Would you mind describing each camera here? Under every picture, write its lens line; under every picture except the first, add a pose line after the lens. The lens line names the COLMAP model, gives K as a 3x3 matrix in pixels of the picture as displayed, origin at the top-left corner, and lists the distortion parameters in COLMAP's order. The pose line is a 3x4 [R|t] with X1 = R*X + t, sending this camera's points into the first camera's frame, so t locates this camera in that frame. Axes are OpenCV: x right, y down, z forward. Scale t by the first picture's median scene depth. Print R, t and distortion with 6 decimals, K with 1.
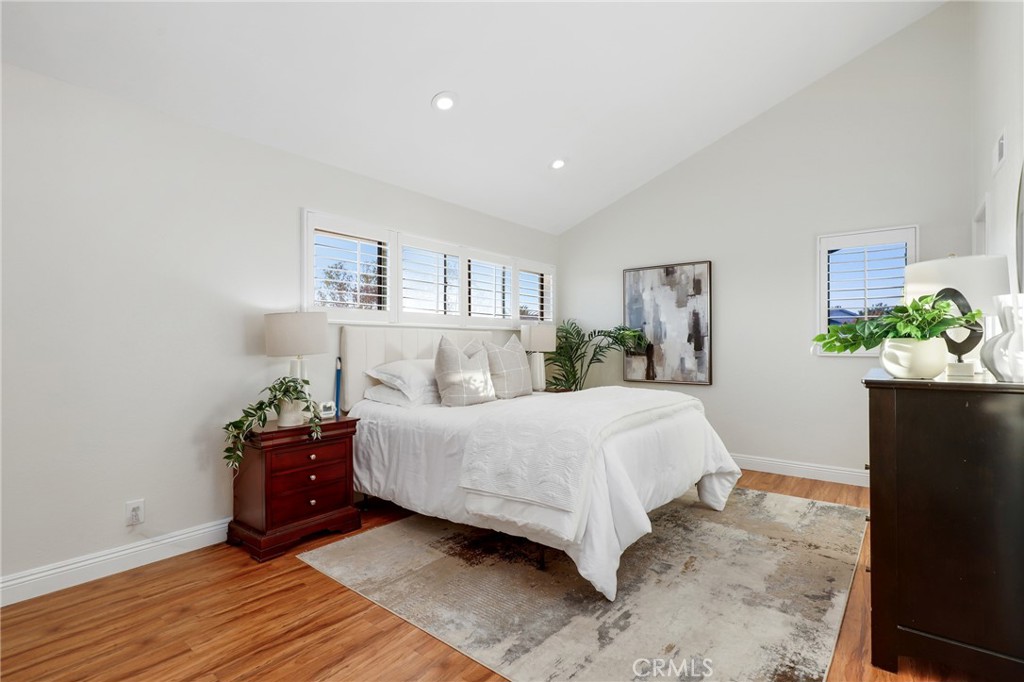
lens RADIAL K [[492.2, 0, 514.4], [0, 492.2, 342.9], [0, 0, 1]] dist [-0.003956, -0.001310]
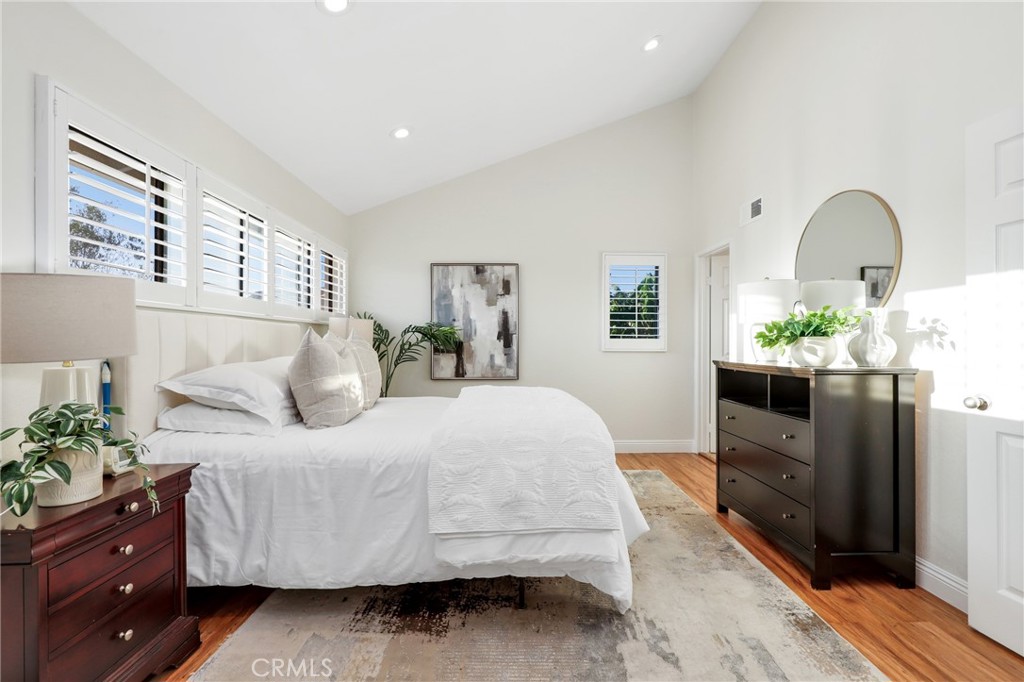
lens RADIAL K [[469.5, 0, 512.1], [0, 469.5, 341.5], [0, 0, 1]] dist [-0.004712, -0.000152]
pose [[0.769532, 0.003685, 0.638598, -0.372432], [-0.003887, 0.999992, -0.001086, 0.005463], [-0.638597, -0.001647, 0.769540, 0.311474]]
